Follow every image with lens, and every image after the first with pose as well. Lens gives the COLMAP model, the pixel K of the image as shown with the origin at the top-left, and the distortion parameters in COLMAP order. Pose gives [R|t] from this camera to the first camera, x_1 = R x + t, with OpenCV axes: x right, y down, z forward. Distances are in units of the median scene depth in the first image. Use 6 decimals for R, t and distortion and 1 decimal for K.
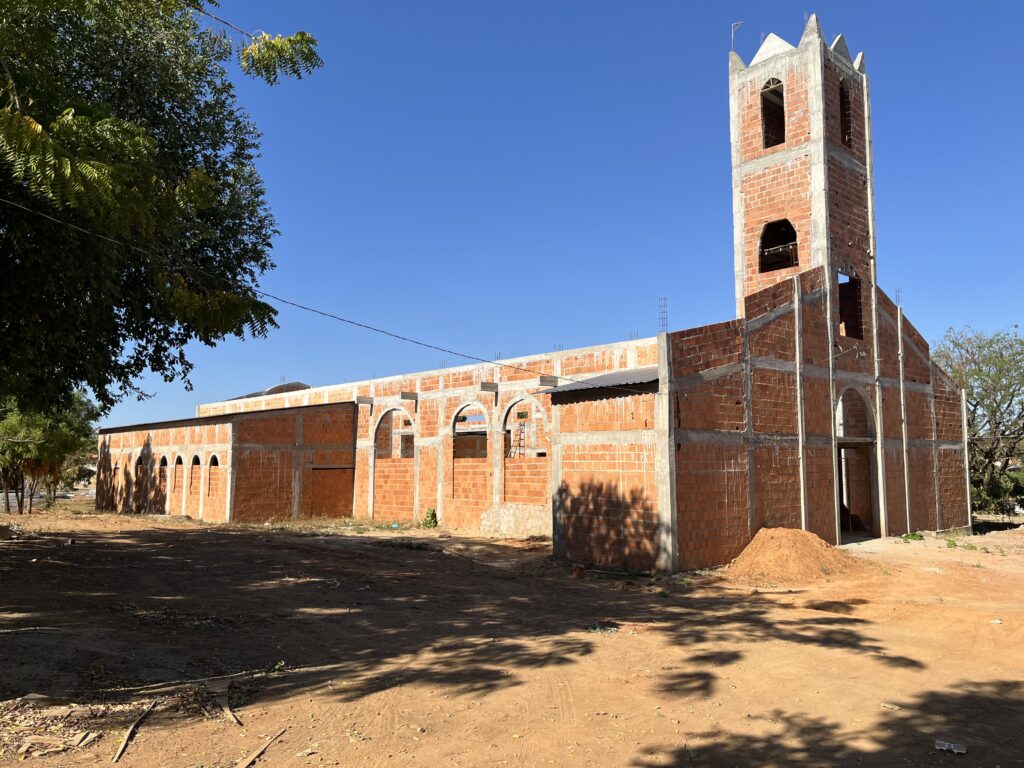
lens RADIAL K [[767.2, 0, 509.2], [0, 767.2, 385.1], [0, 0, 1]] dist [0.057543, -0.076690]
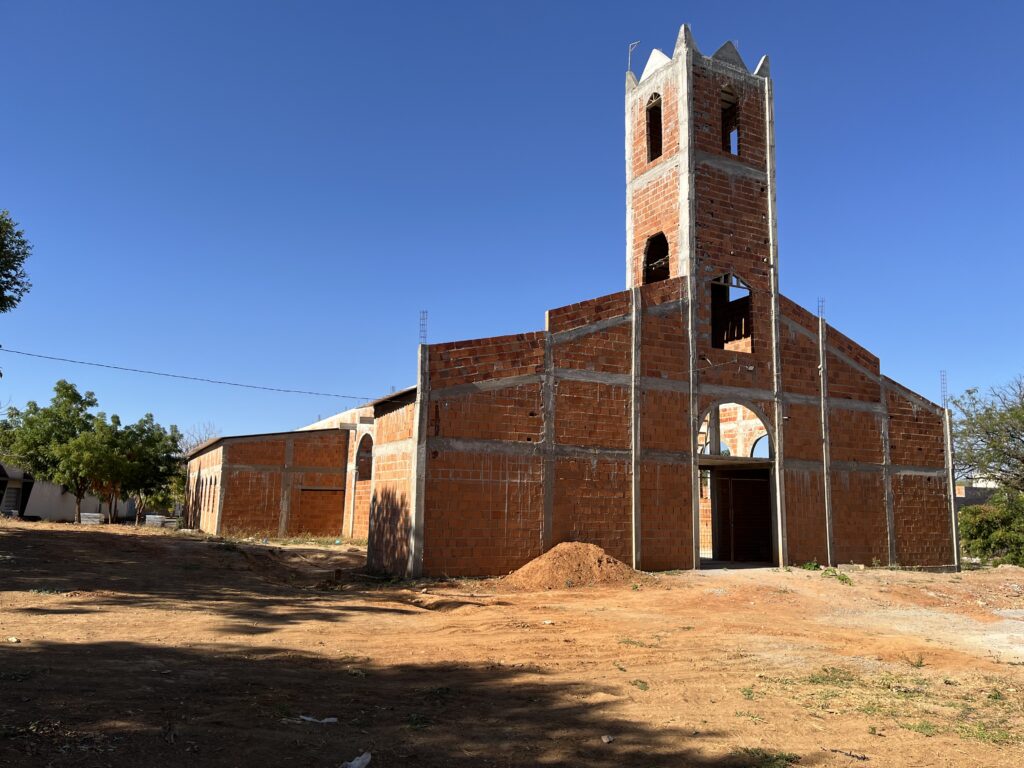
lens RADIAL K [[767.2, 0, 513.2], [0, 767.2, 380.7], [0, 0, 1]] dist [0.057543, -0.076690]
pose [[0.968537, -0.019230, -0.248126, 0.398643], [0.003862, 0.998051, -0.062276, 0.031879], [0.248840, 0.059359, 0.966724, 0.020919]]
